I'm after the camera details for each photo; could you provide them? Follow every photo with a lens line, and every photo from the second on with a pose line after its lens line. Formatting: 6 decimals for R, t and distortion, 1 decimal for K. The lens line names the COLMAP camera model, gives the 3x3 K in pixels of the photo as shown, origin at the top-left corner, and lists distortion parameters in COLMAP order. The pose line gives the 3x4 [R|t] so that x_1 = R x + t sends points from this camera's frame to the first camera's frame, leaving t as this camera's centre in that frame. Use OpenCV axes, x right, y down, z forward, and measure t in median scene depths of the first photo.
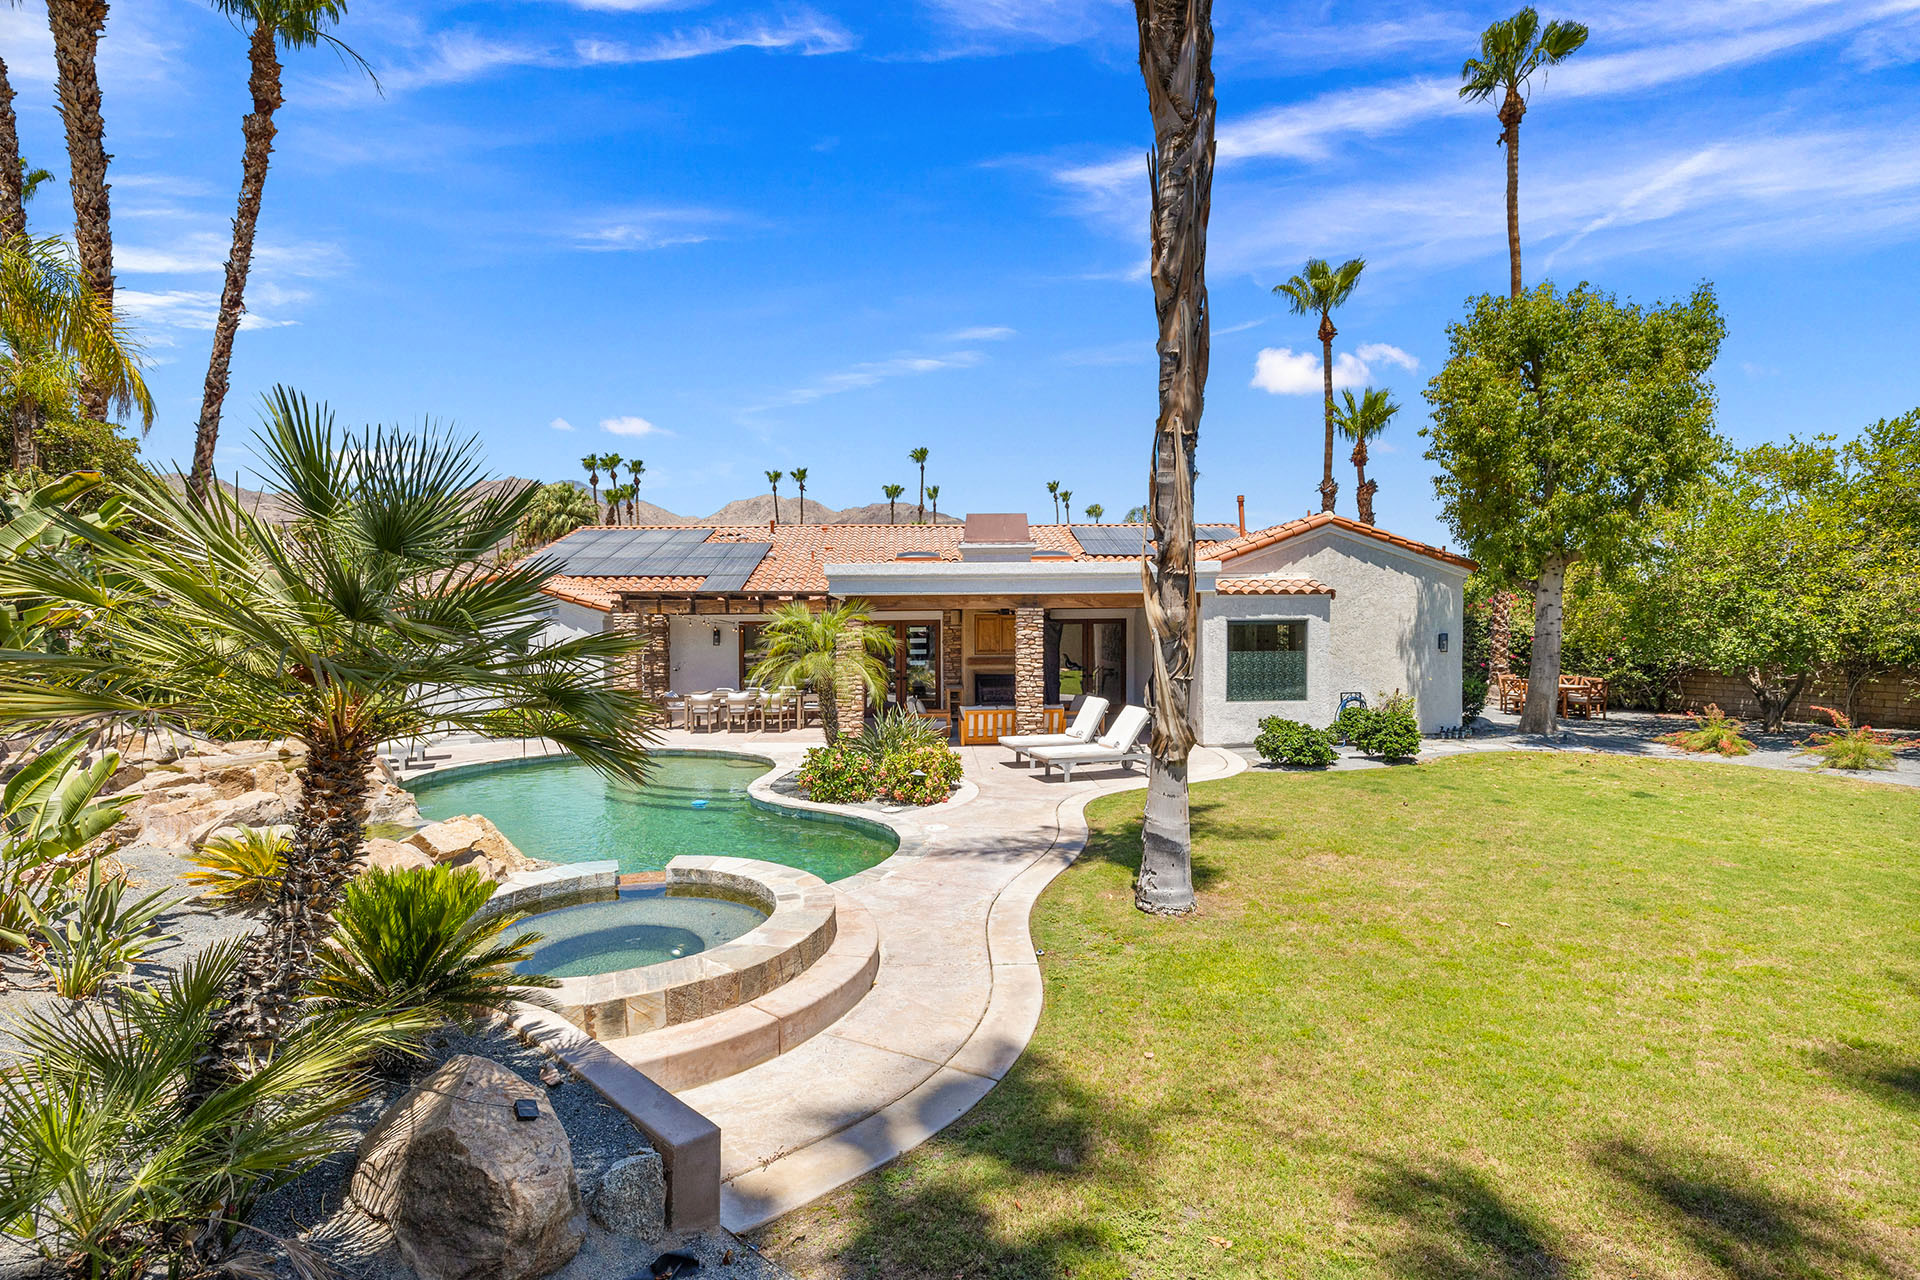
lens RADIAL K [[882.1, 0, 971.9], [0, 882.1, 654.5], [0, 0, 1]] dist [-0.007358, 0.000993]
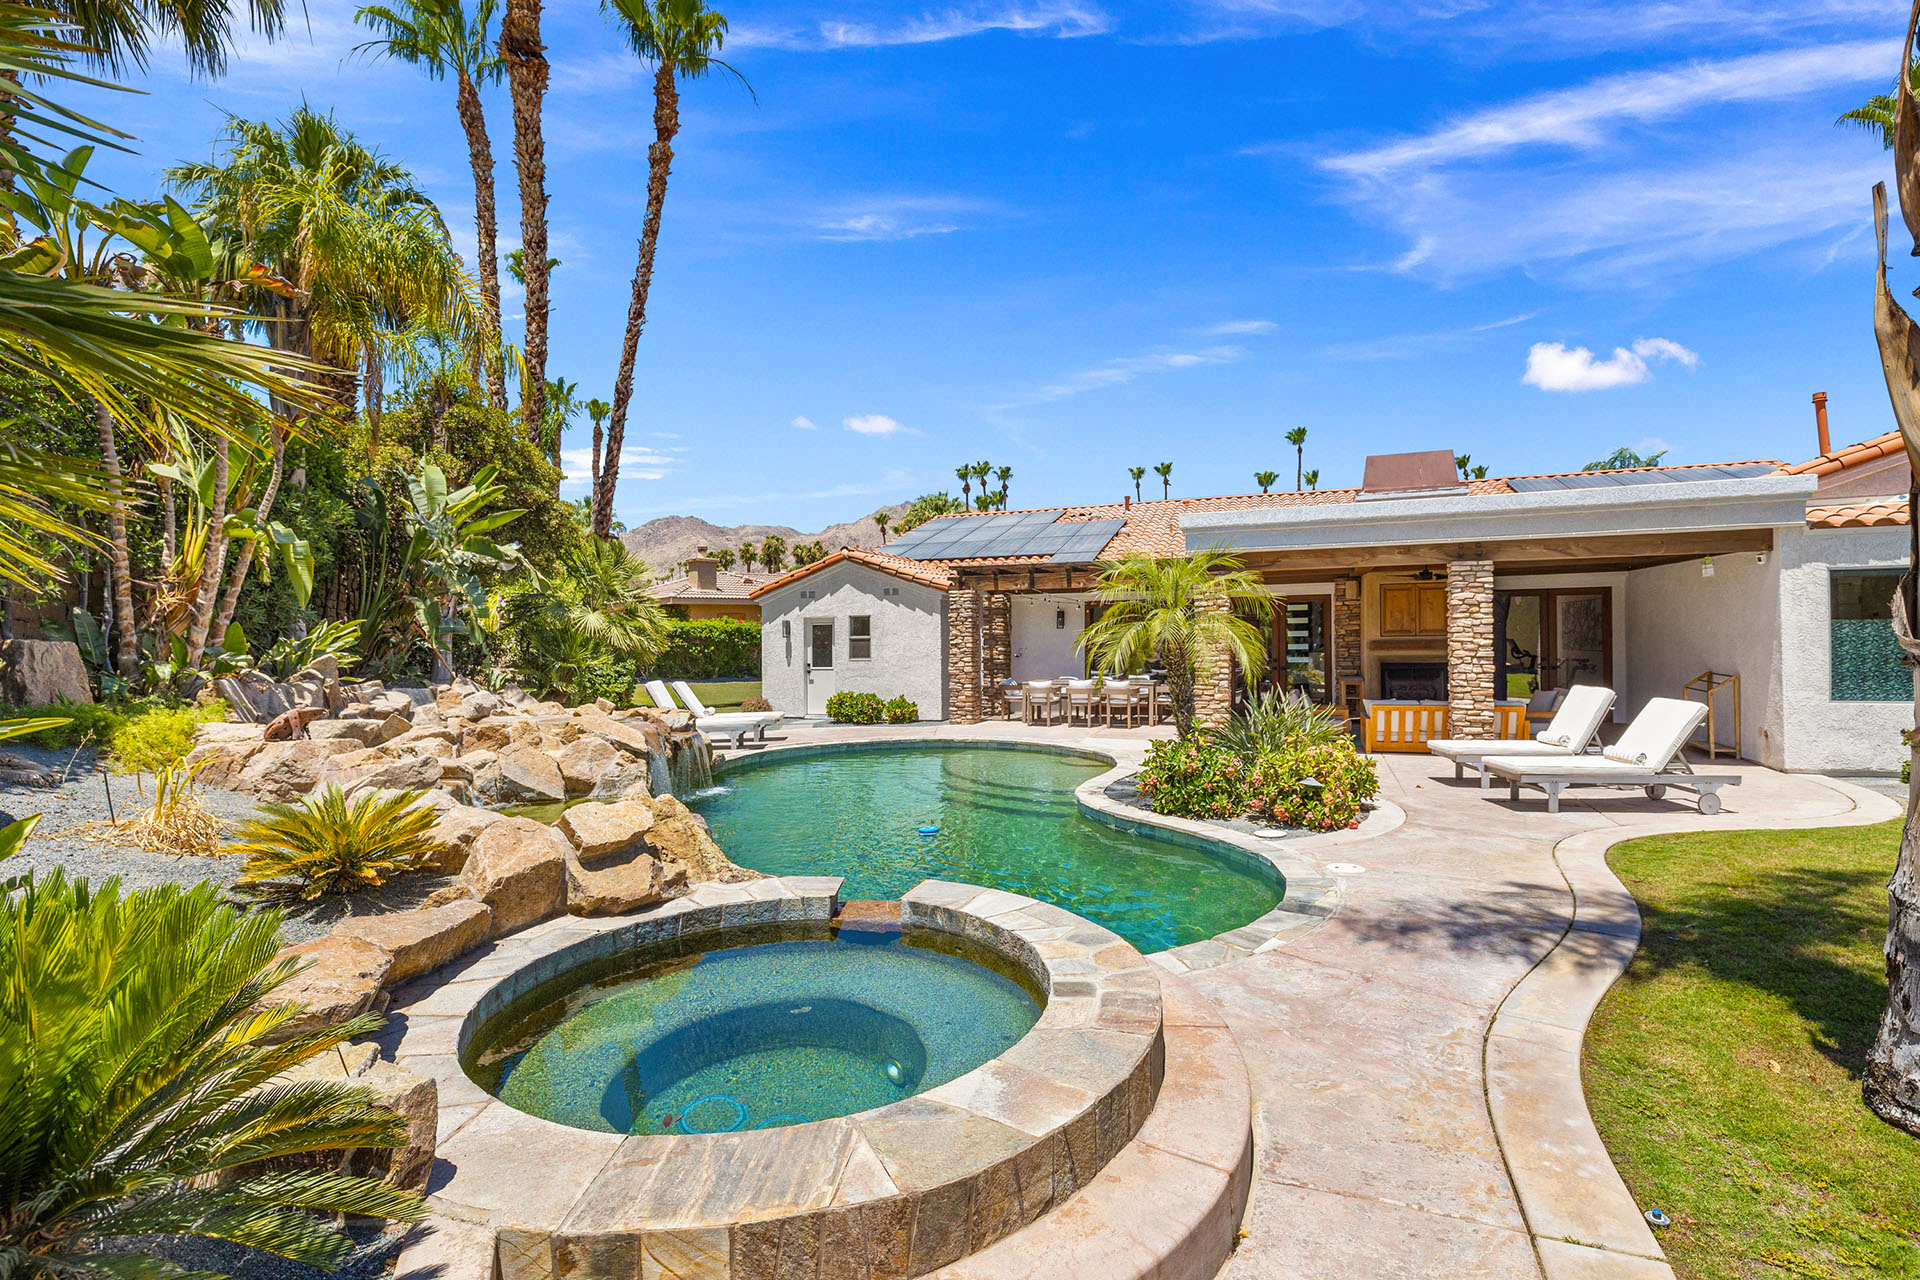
lens RADIAL K [[875.0, 0, 995.2], [0, 875.0, 630.7], [0, 0, 1]] dist [-0.007132, 0.000489]
pose [[0.925595, -0.004190, -0.378493, -0.024307], [-0.011915, 0.999121, -0.040200, 0.037845], [0.378328, 0.041718, 0.924731, 0.222822]]
